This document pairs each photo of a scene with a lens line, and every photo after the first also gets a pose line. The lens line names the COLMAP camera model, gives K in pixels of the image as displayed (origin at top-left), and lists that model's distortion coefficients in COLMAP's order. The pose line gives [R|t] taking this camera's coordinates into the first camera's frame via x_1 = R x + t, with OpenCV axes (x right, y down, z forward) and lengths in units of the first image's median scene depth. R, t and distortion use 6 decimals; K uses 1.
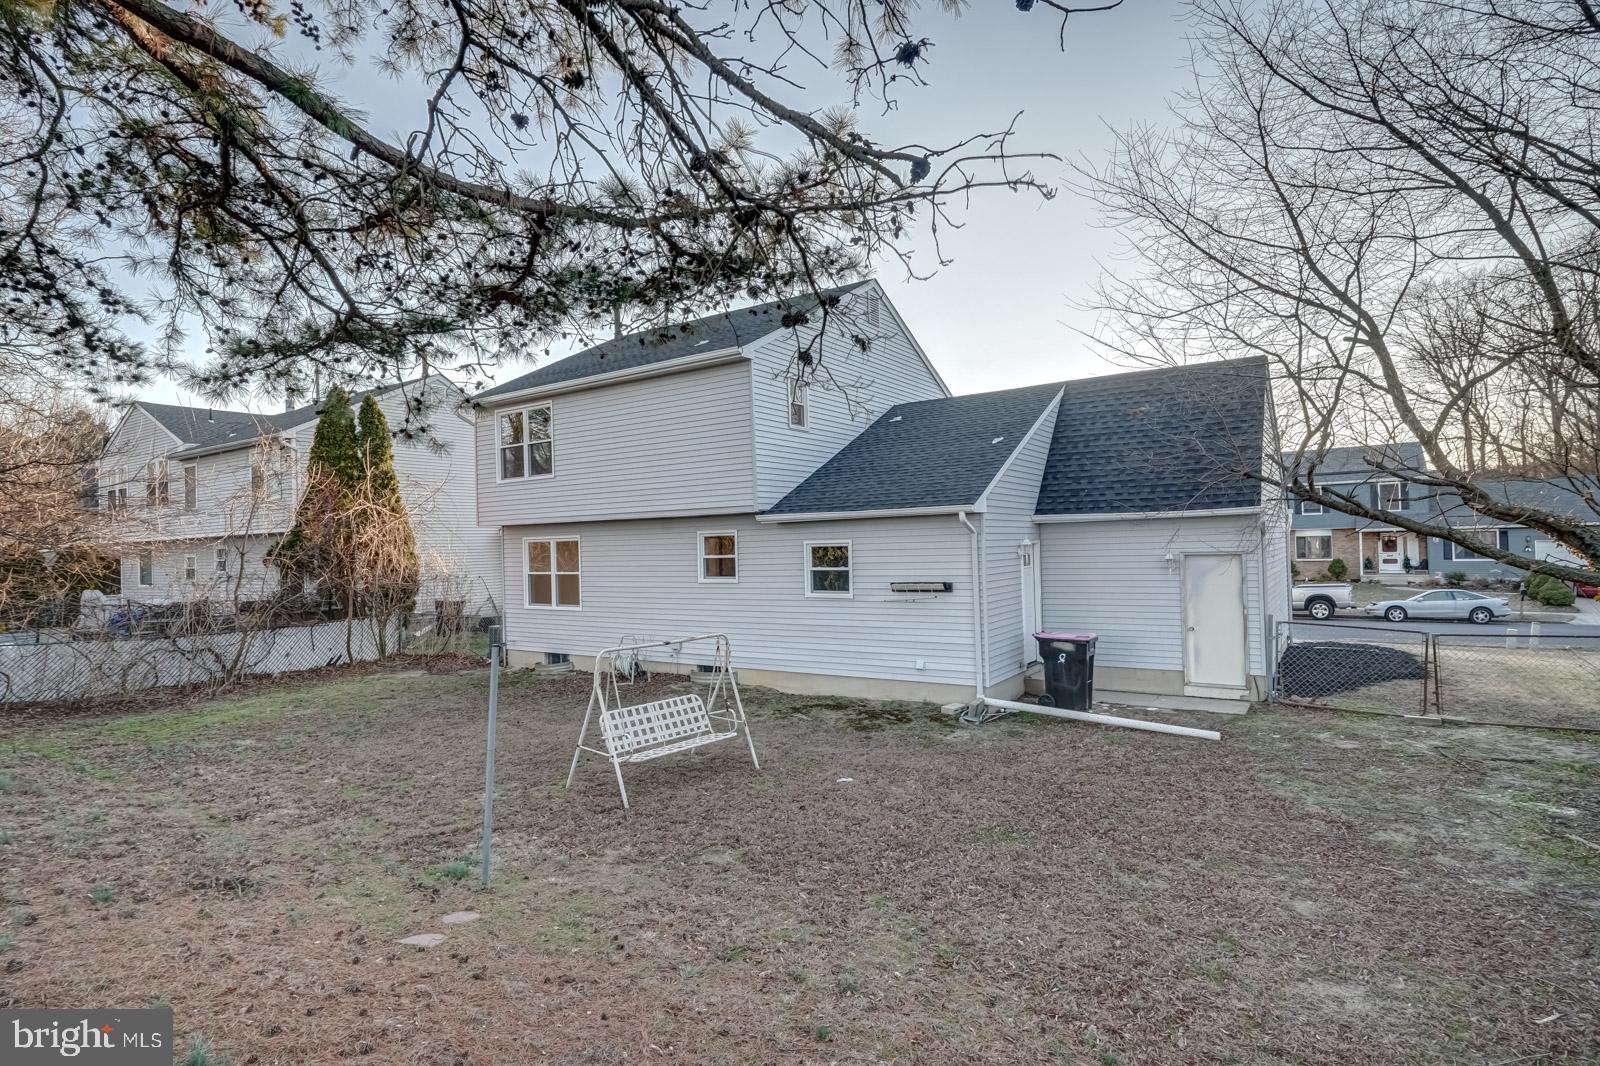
lens RADIAL K [[791.9, 0, 800.0], [0, 791.9, 533.0], [0, 0, 1]] dist [-0.002809, -0.000282]
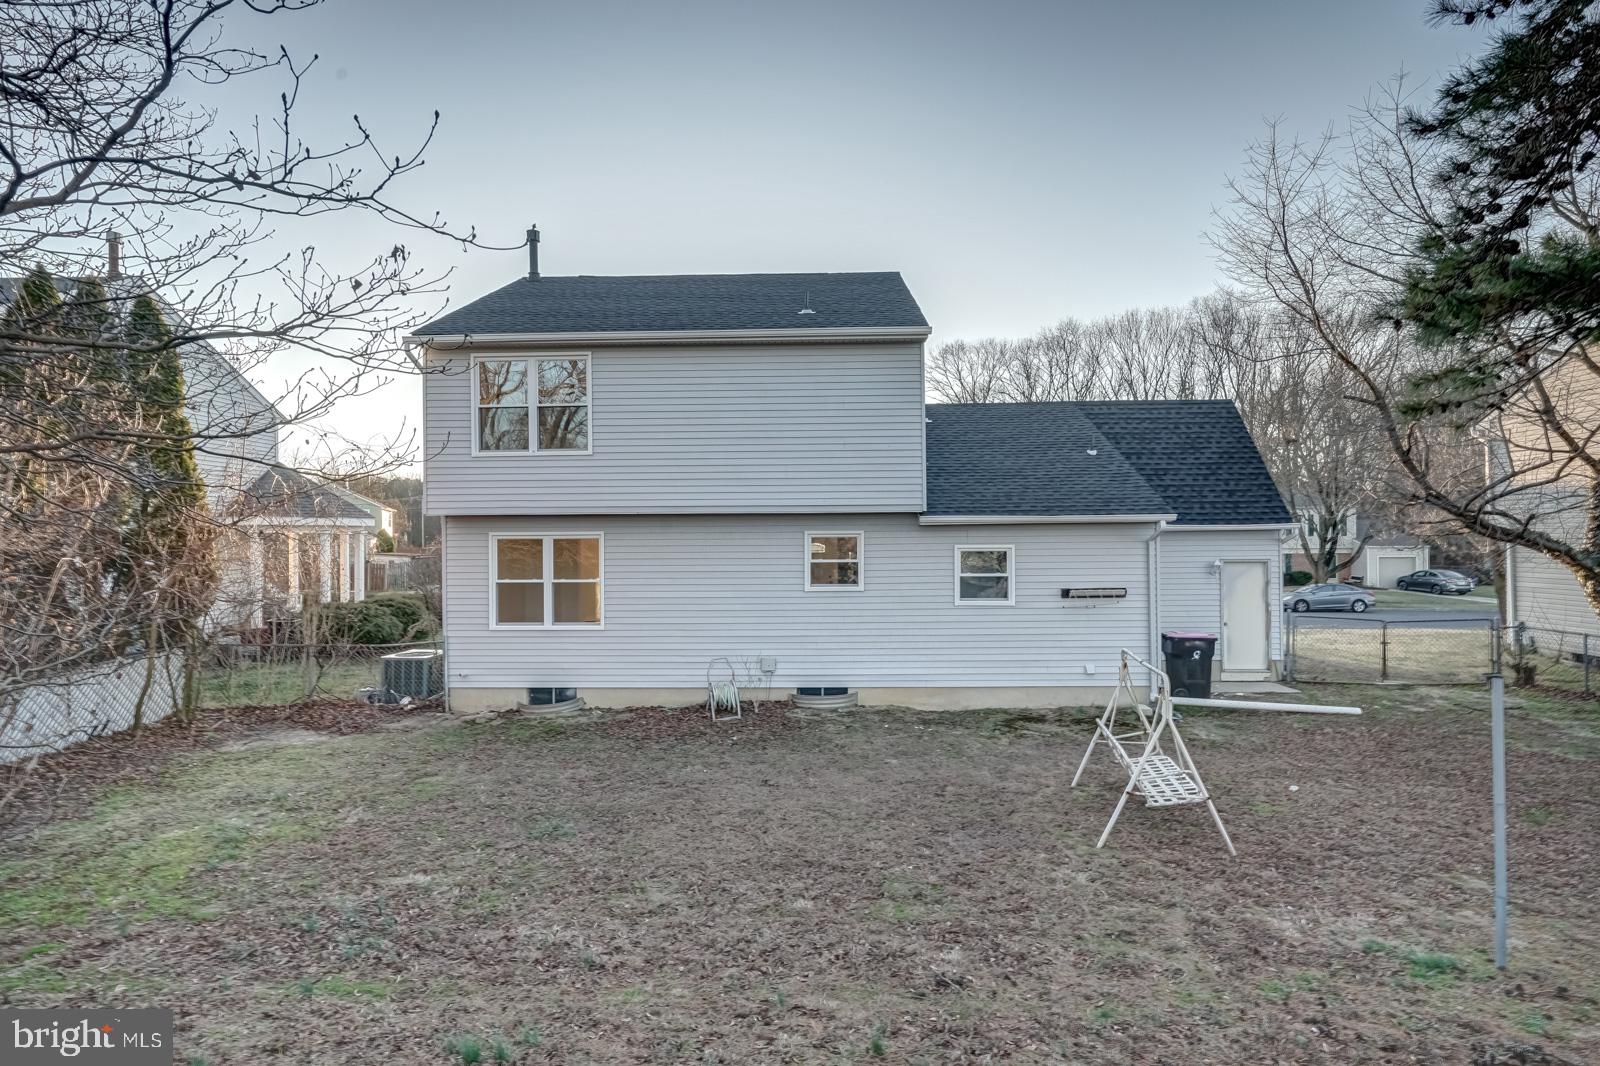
lens RADIAL K [[791.9, 0, 800.0], [0, 791.9, 533.0], [0, 0, 1]] dist [-0.002809, -0.000282]
pose [[0.857139, 0.022376, 0.514599, -0.631632], [-0.021862, 0.999736, -0.007056, 0.006528], [-0.514621, -0.005202, 0.857402, 0.294904]]
